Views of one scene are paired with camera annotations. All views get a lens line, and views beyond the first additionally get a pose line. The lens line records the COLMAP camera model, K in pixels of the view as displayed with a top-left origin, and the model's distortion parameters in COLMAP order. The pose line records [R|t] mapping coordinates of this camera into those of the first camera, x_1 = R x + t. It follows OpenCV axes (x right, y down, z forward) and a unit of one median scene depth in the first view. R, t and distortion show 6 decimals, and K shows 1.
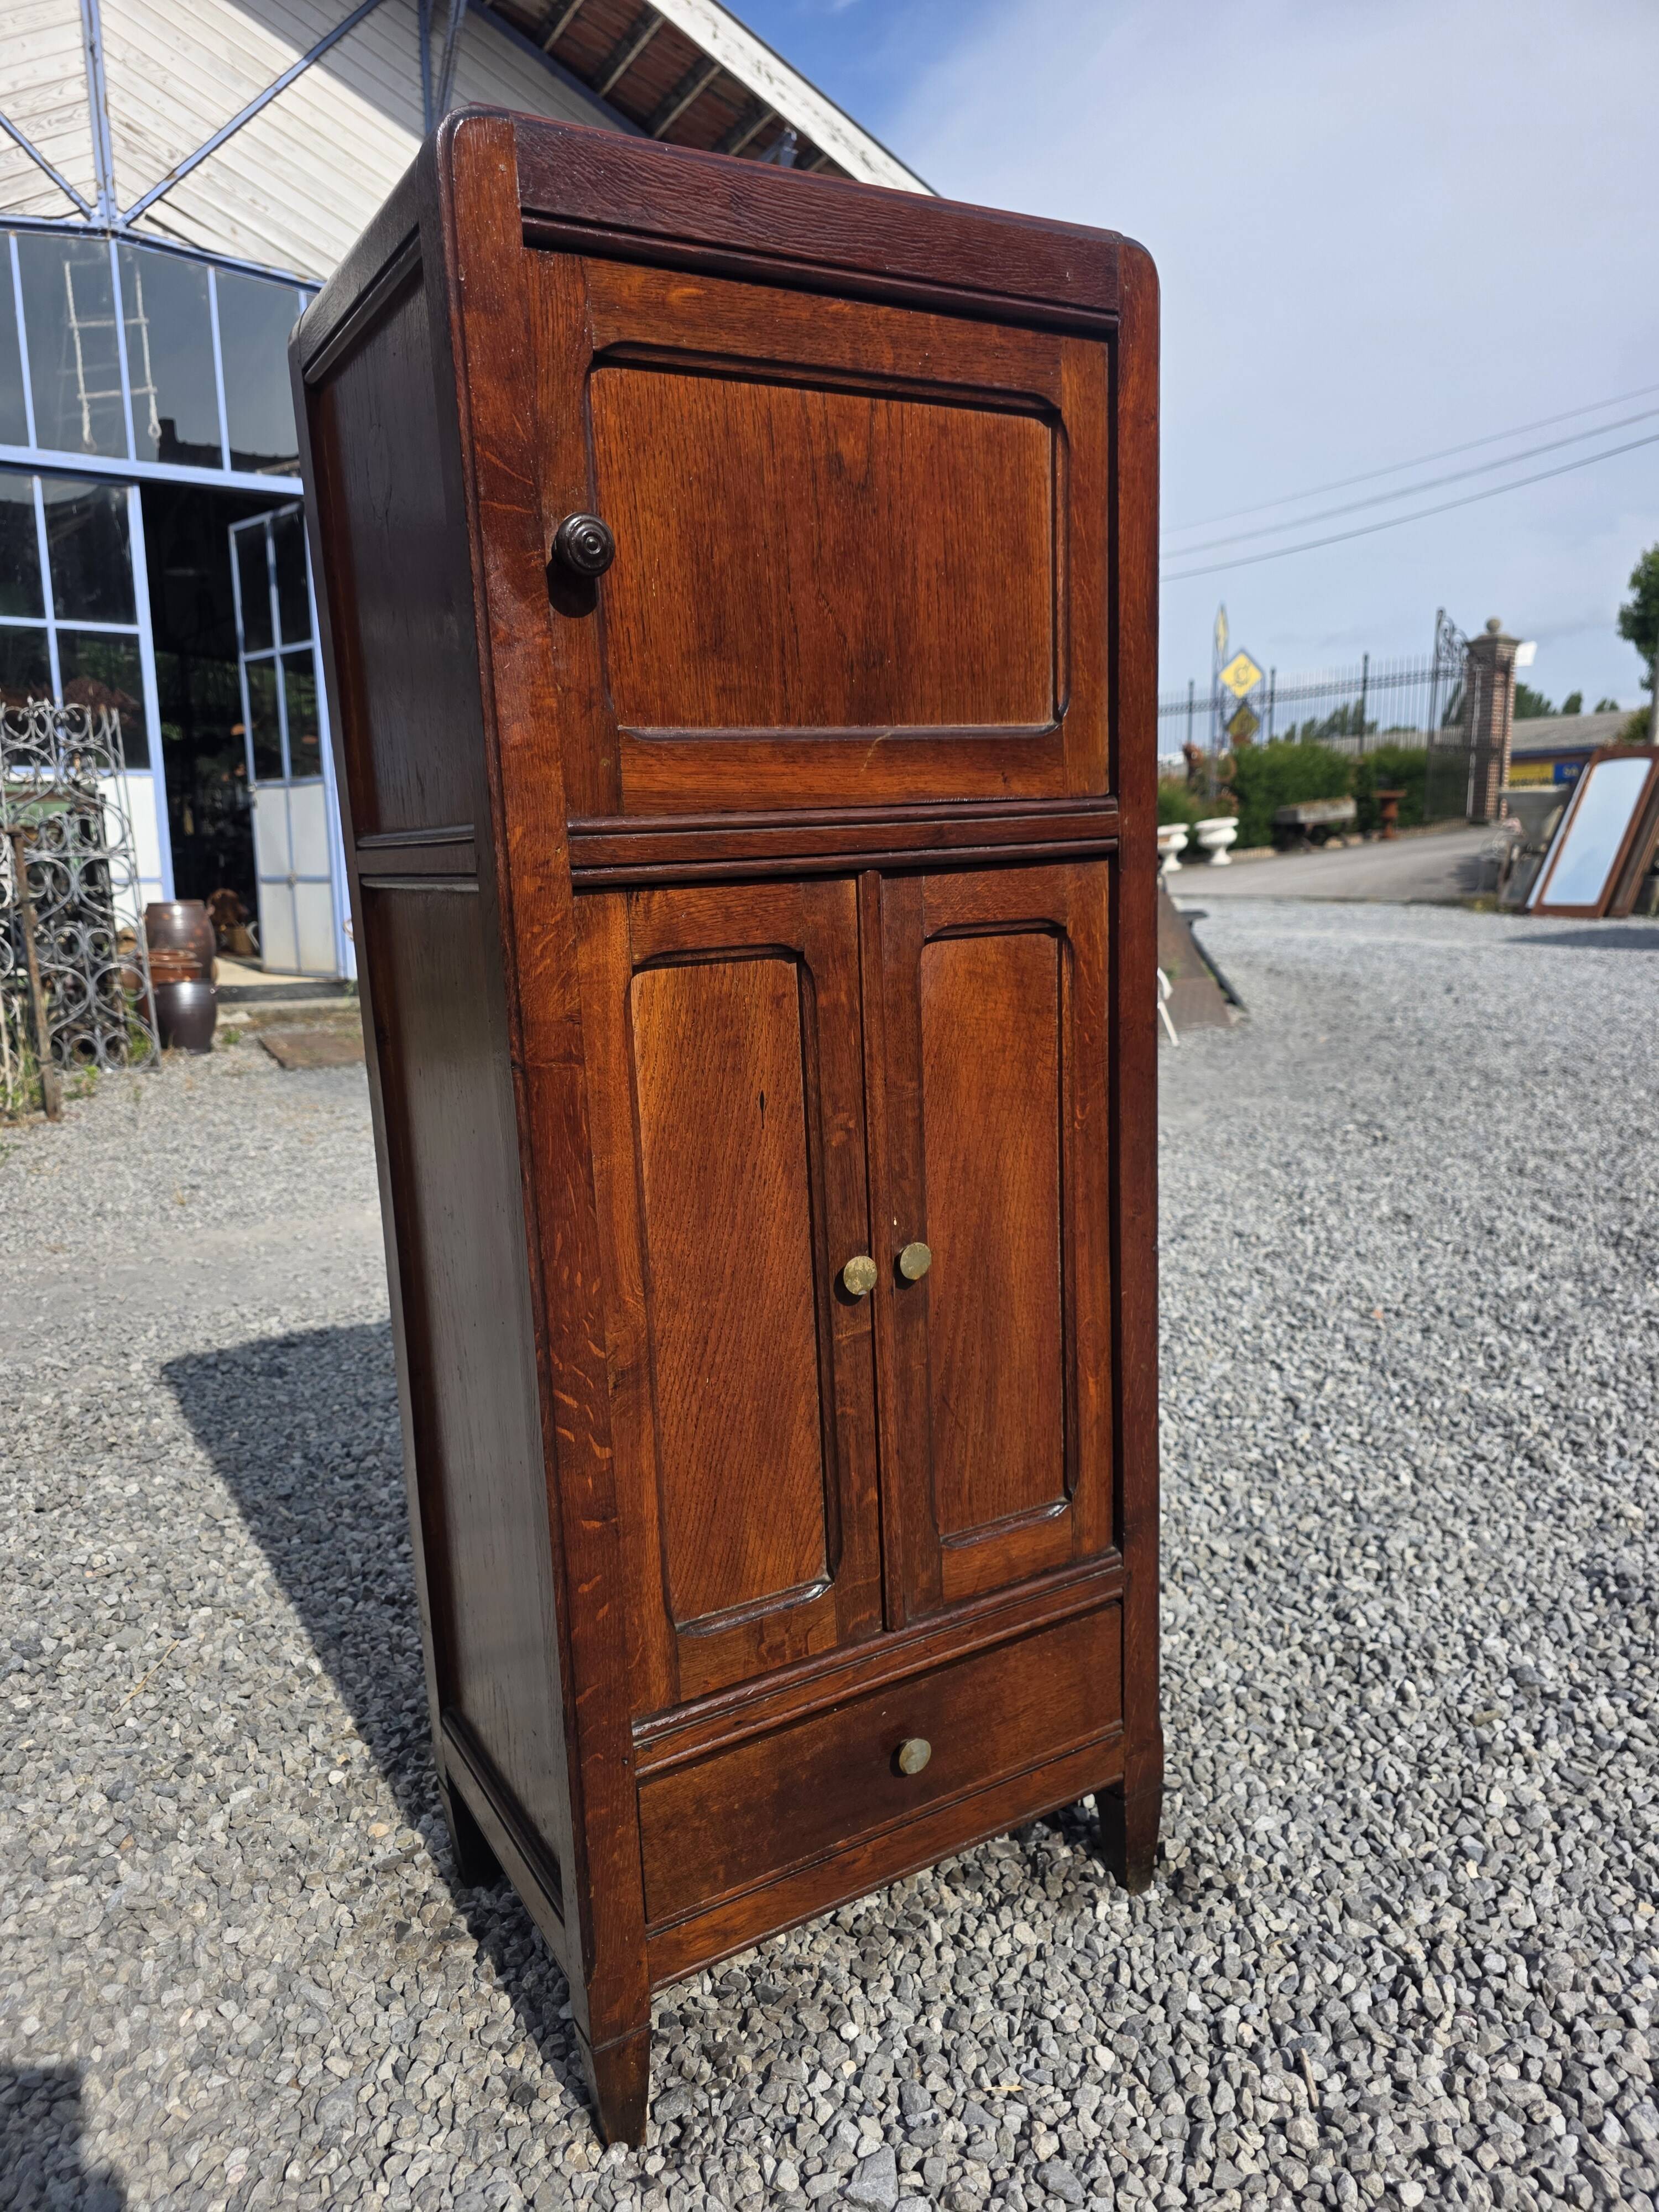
lens RADIAL K [[1499.6, 0, 813.0], [0, 1499.6, 1120.2], [0, 0, 1]] dist [0.030197, -0.020374]
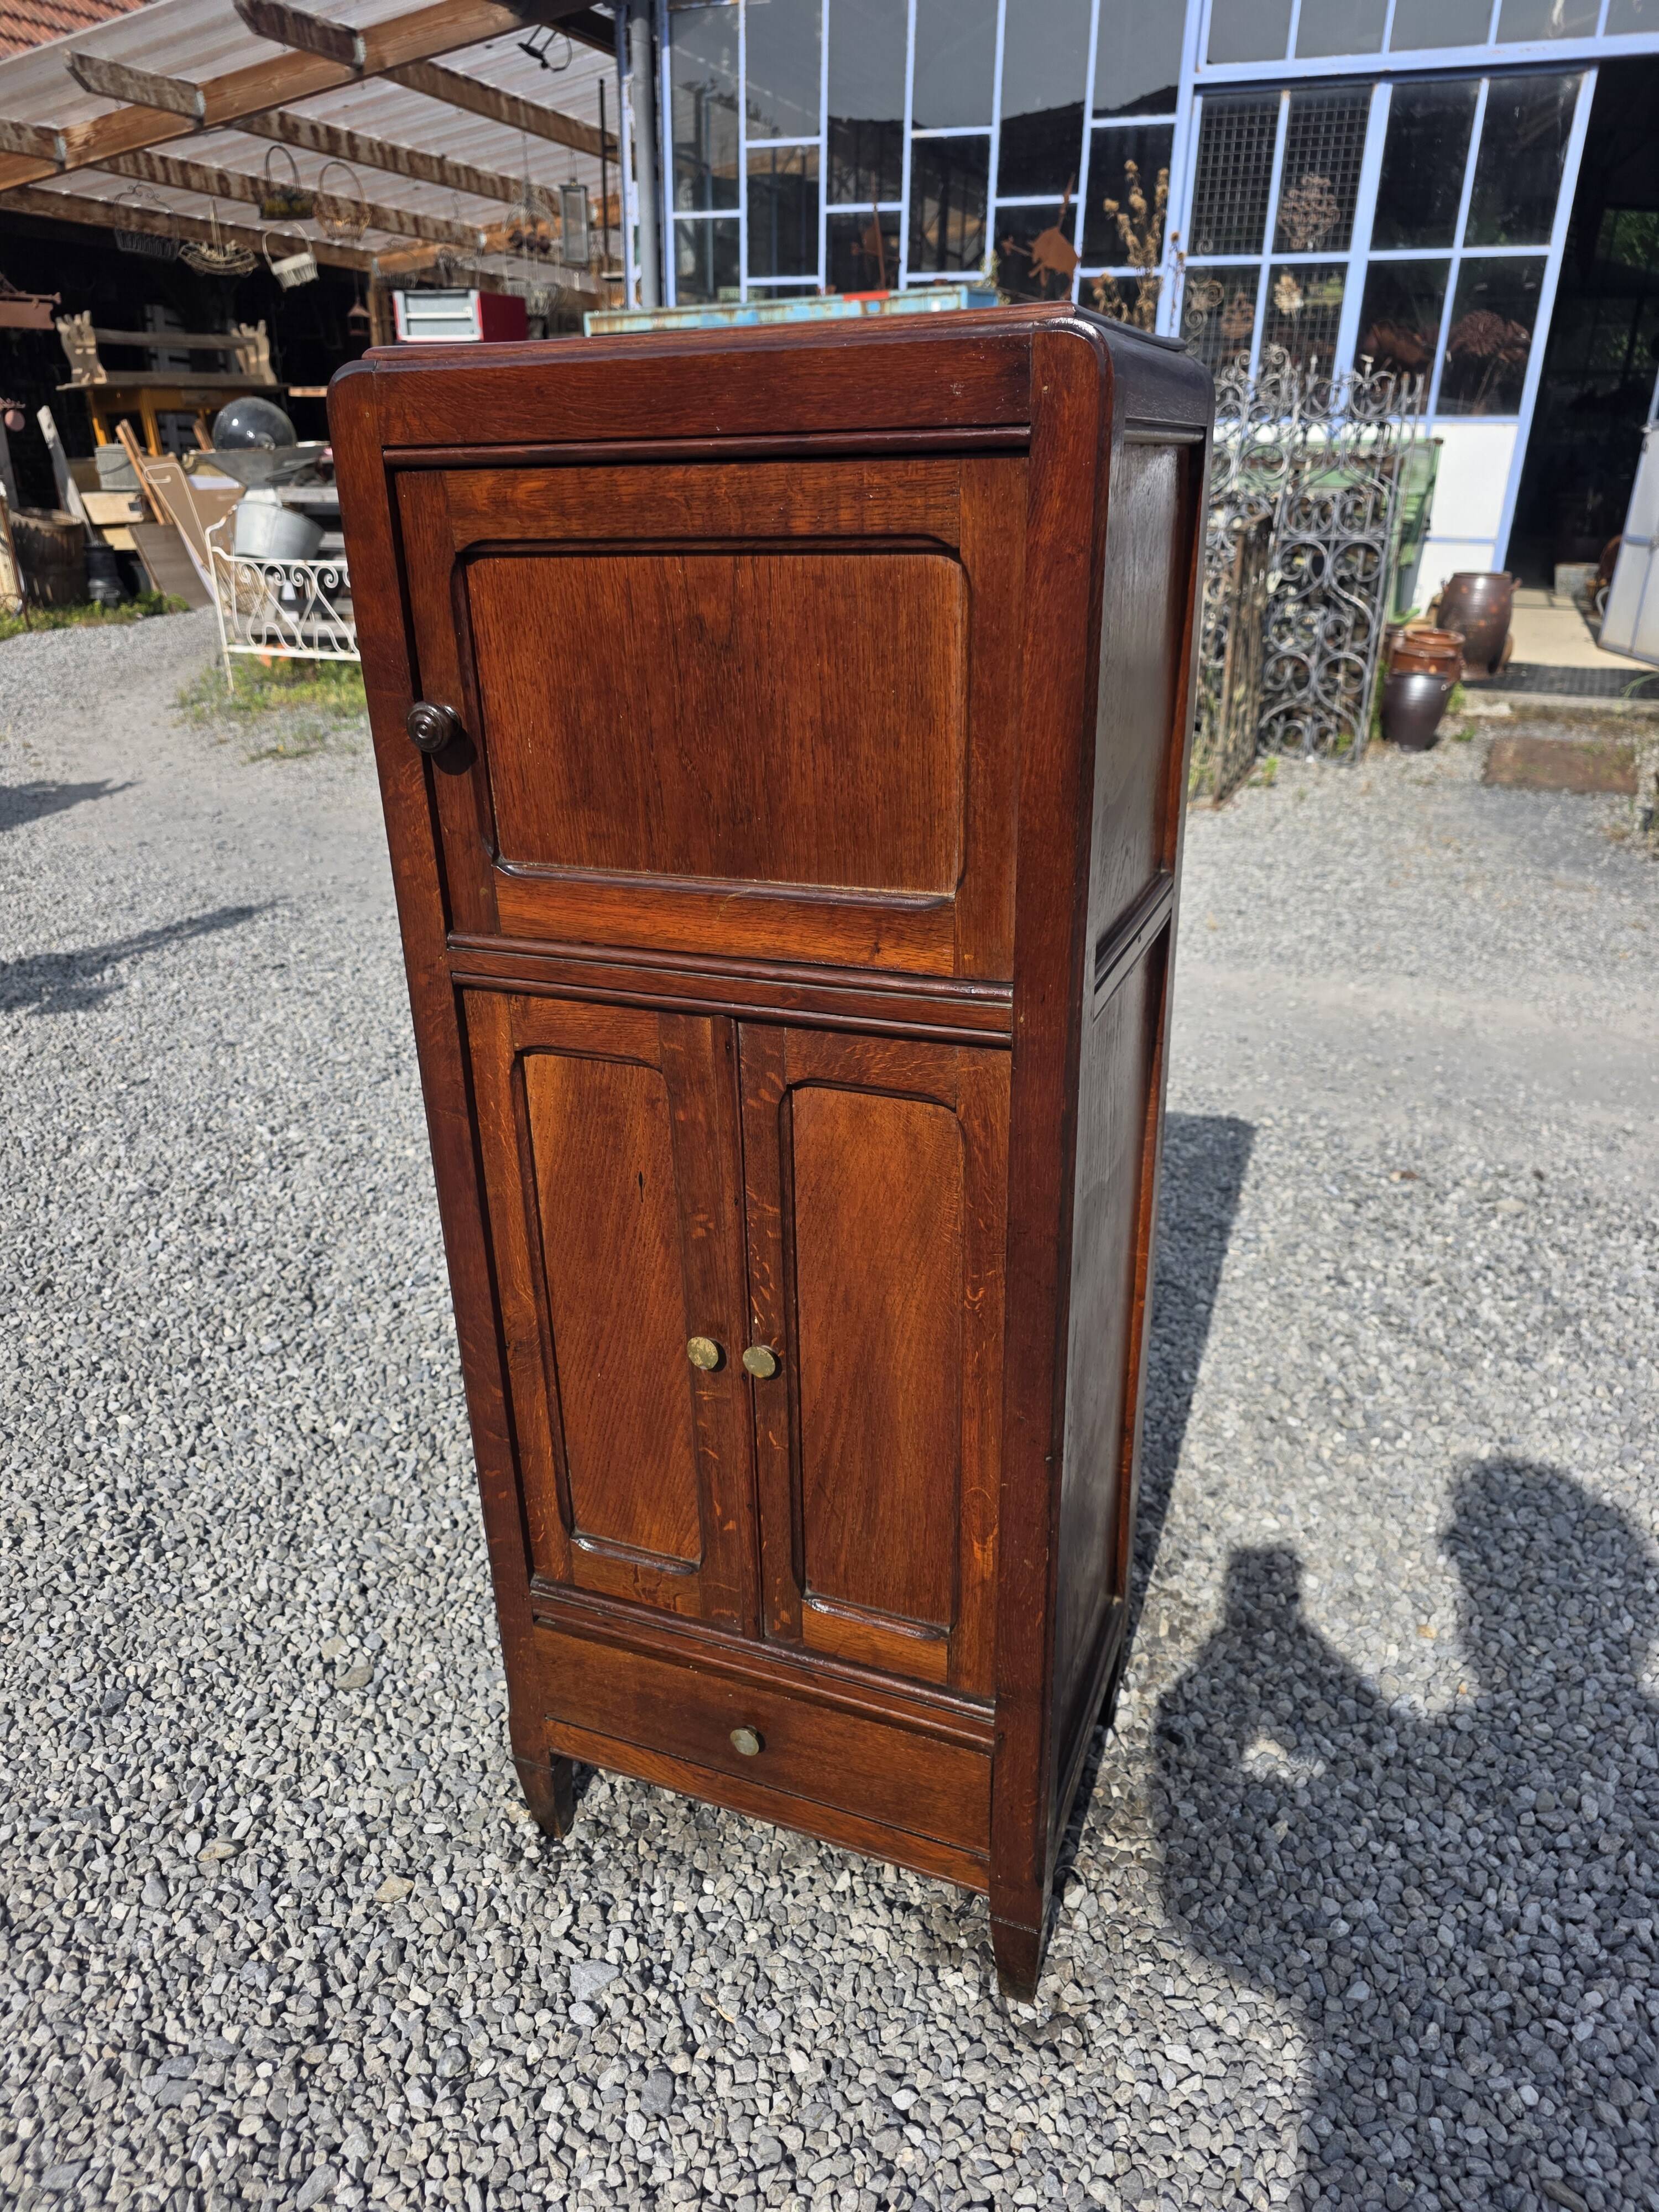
lens RADIAL K [[1501.7, 0, 823.3], [0, 1501.7, 1102.4], [0, 0, 1]] dist [0.014828, -0.005773]
pose [[0.612742, 0.335035, -0.715751, 0.646814], [-0.153717, 0.938918, 0.307903, -0.336752], [0.775189, -0.078642, 0.626815, 0.307343]]
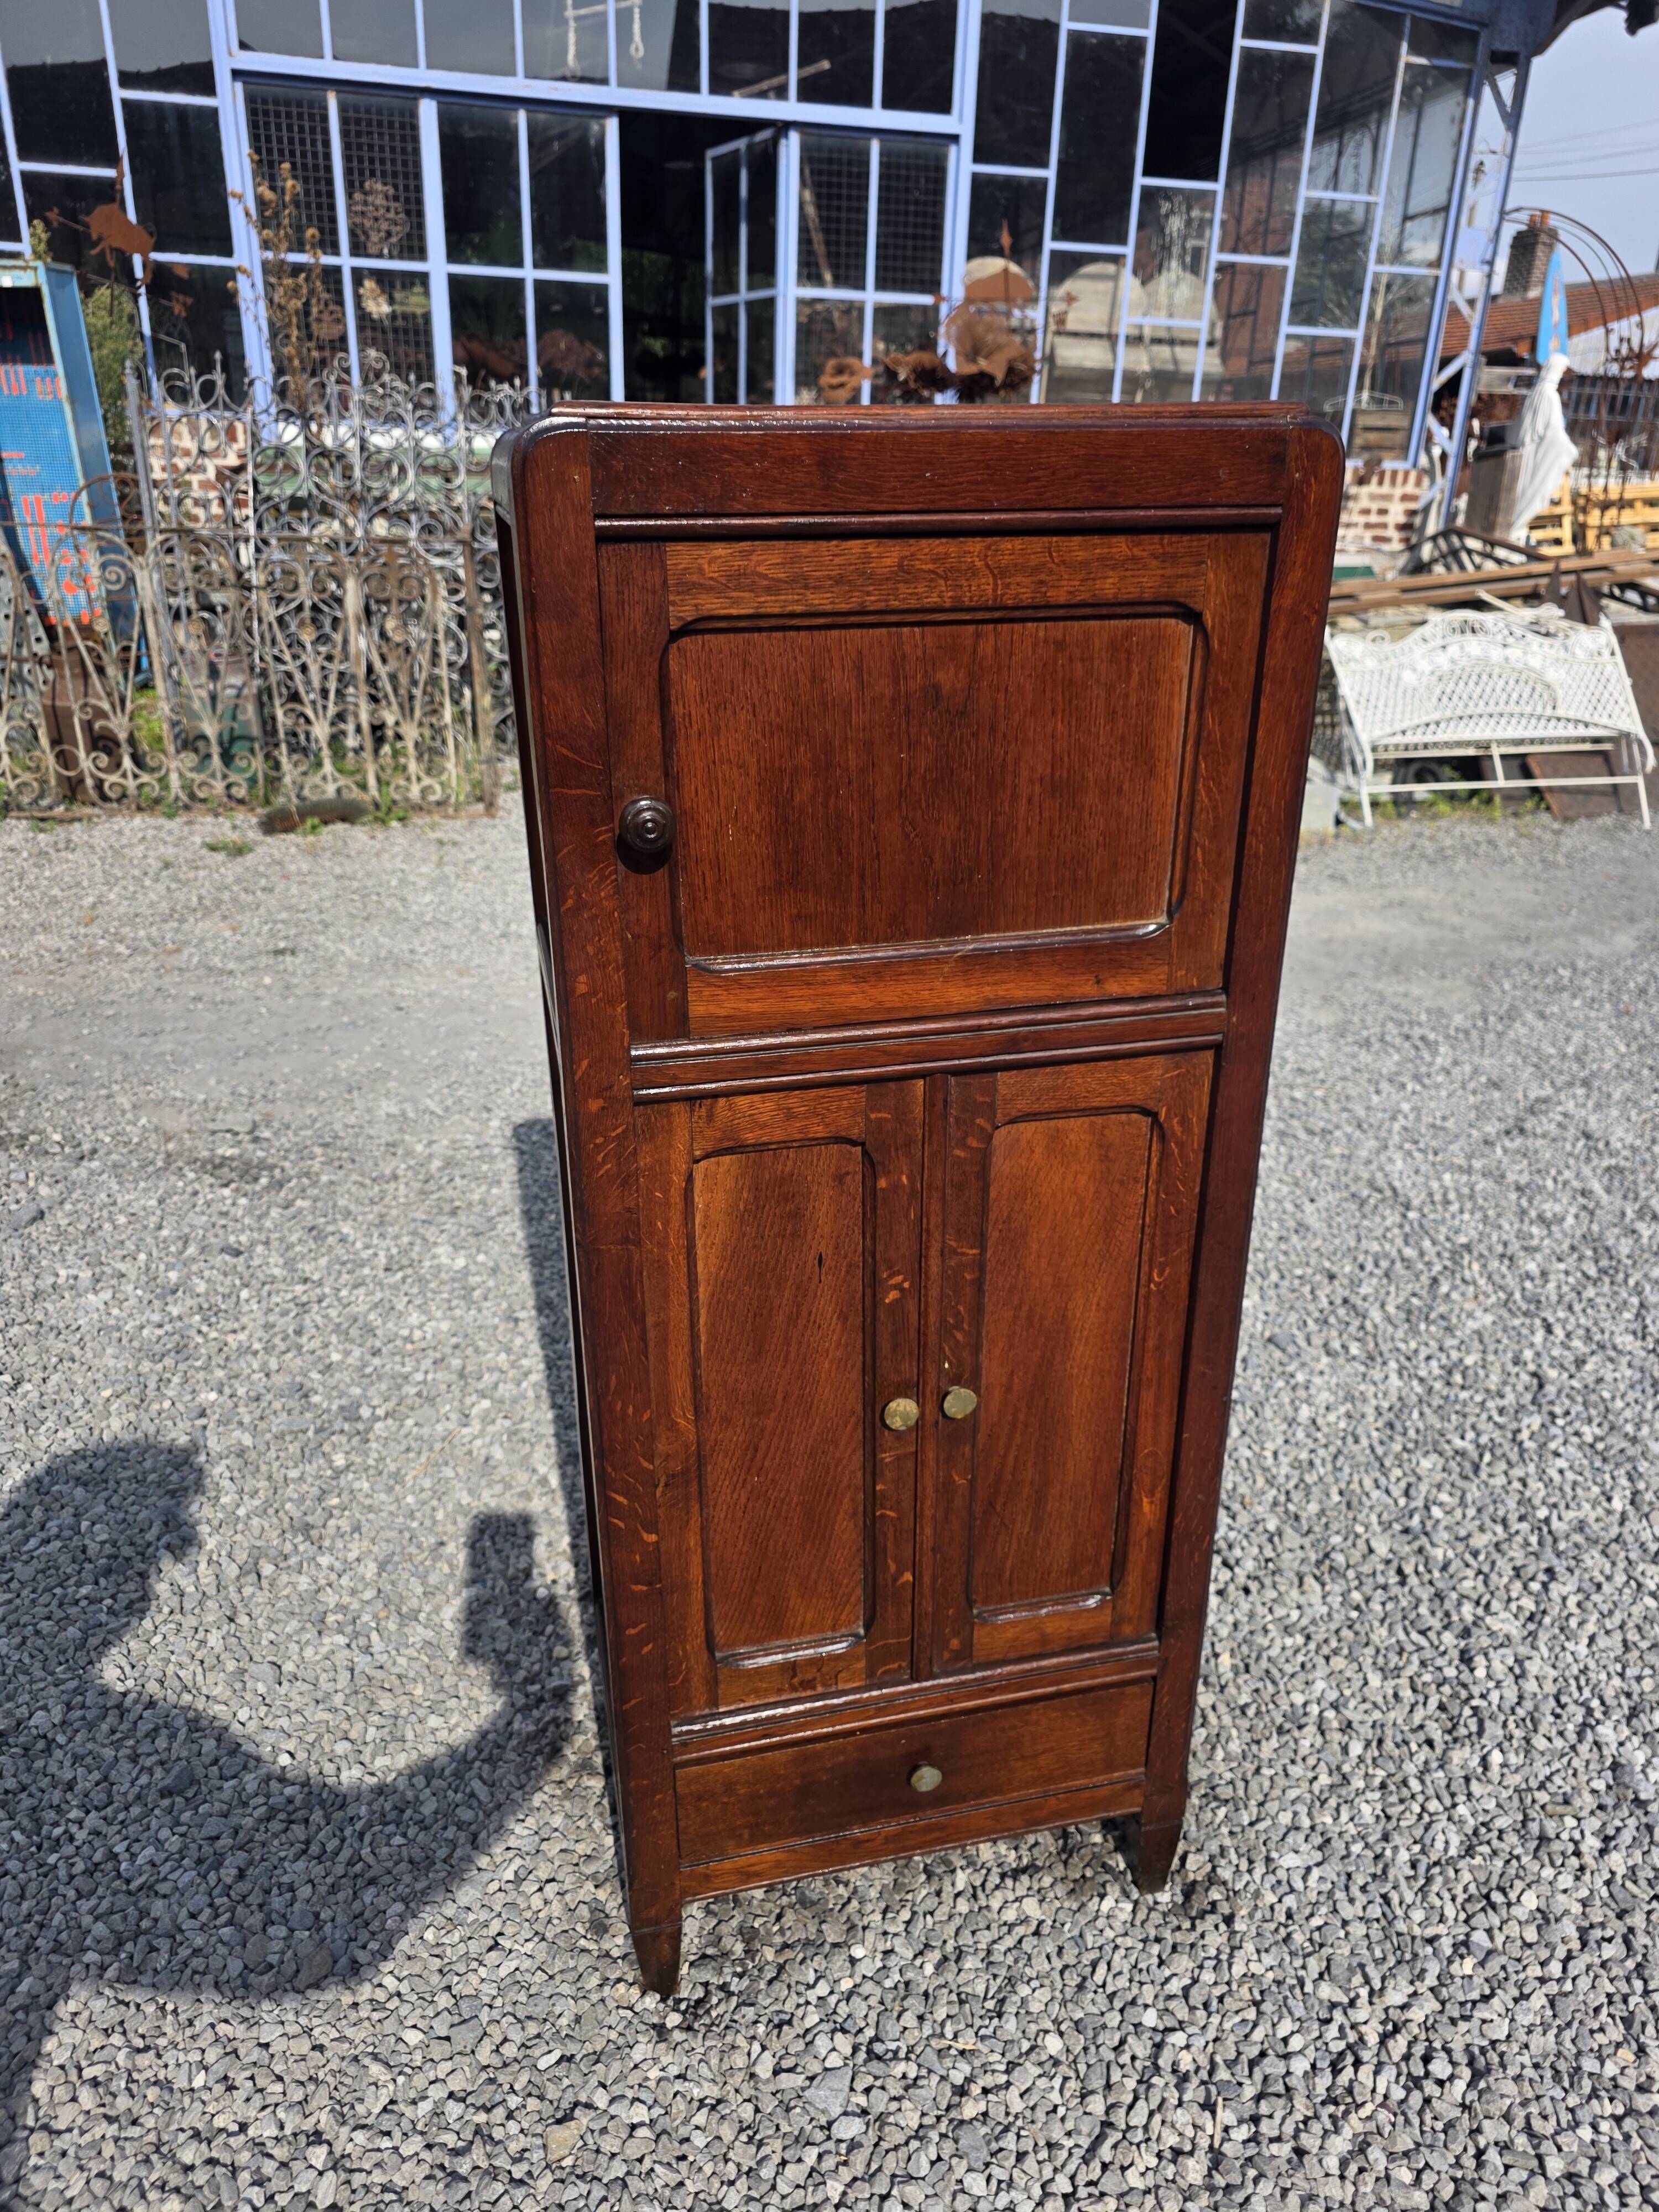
lens RADIAL K [[1506.8, 0, 829.5], [0, 1506.8, 1106.0], [0, 0, 1]] dist [0.016941, -0.007438]
pose [[0.954146, 0.154018, -0.256678, 0.182373], [-0.091817, 0.966726, 0.238767, -0.297101], [0.284912, -0.204251, 0.936540, -0.005625]]
